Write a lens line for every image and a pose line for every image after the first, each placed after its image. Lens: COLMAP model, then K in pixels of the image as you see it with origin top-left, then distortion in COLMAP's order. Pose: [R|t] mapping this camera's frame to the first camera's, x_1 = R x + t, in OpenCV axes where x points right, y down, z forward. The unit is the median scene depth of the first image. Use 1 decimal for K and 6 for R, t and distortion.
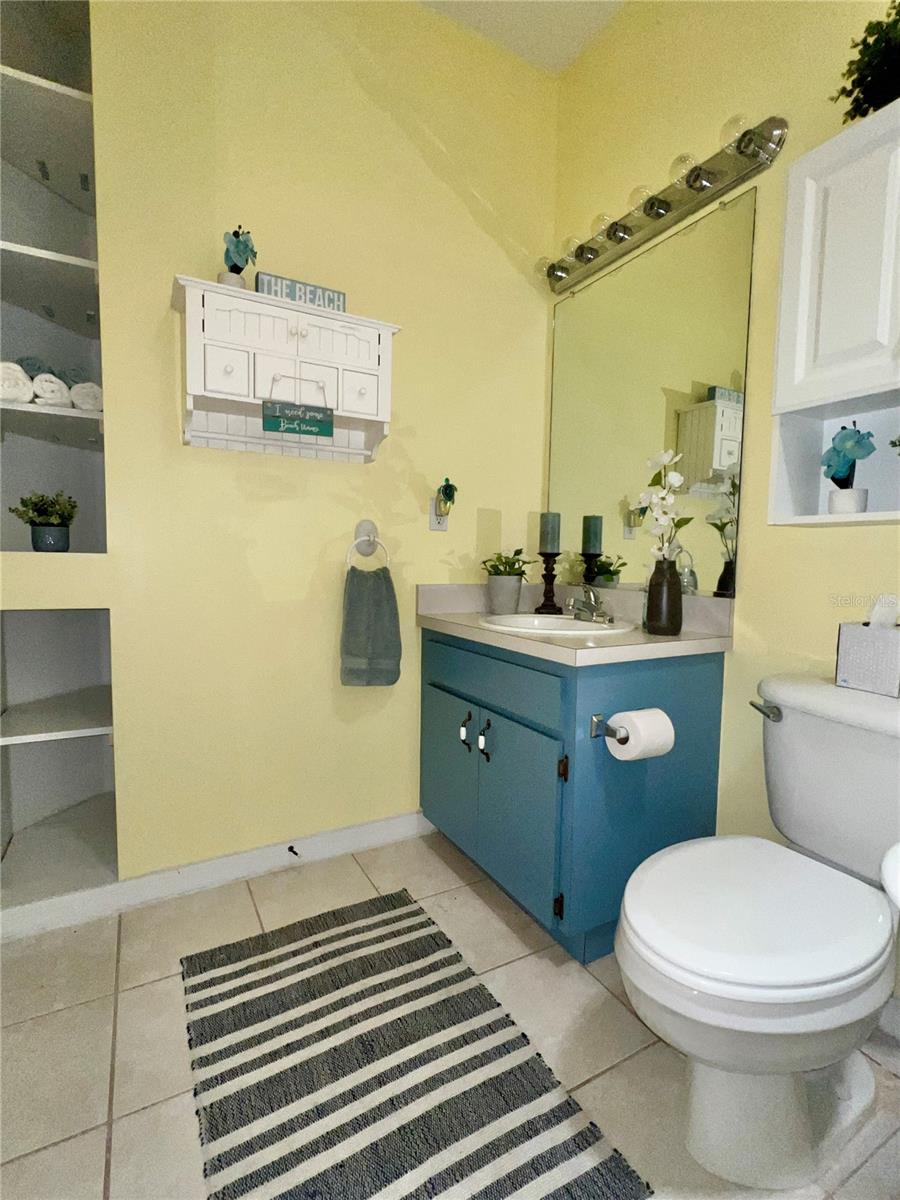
lens RADIAL K [[559.2, 0, 450.0], [0, 559.2, 600.0], [0, 0, 1]] dist [0.000153, -0.000151]
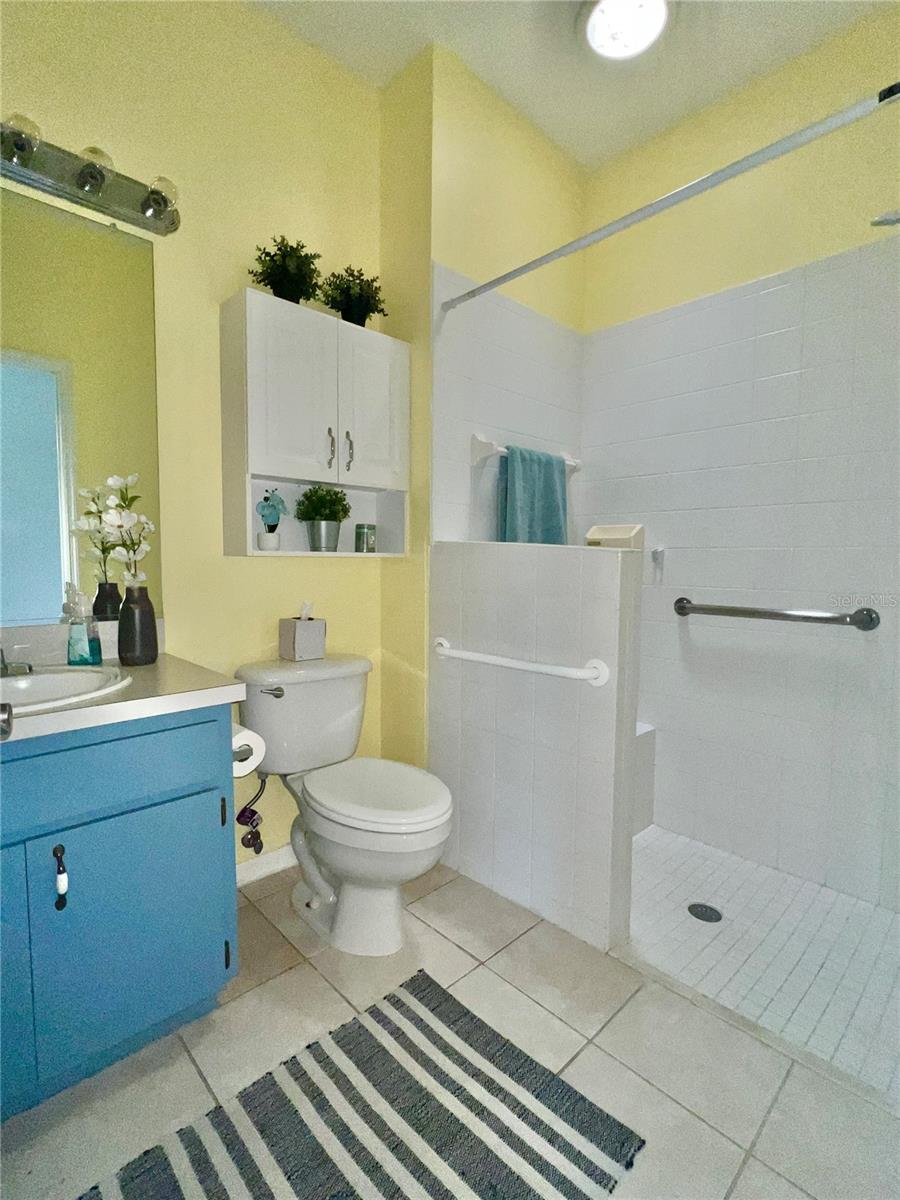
lens RADIAL K [[559.2, 0, 450.0], [0, 559.2, 600.0], [0, 0, 1]] dist [0.000153, -0.000151]
pose [[-0.252701, -0.091825, 0.963177, -0.794464], [0.057619, 0.992291, 0.109717, -0.146102], [-0.965827, 0.083223, -0.245462, 0.843859]]
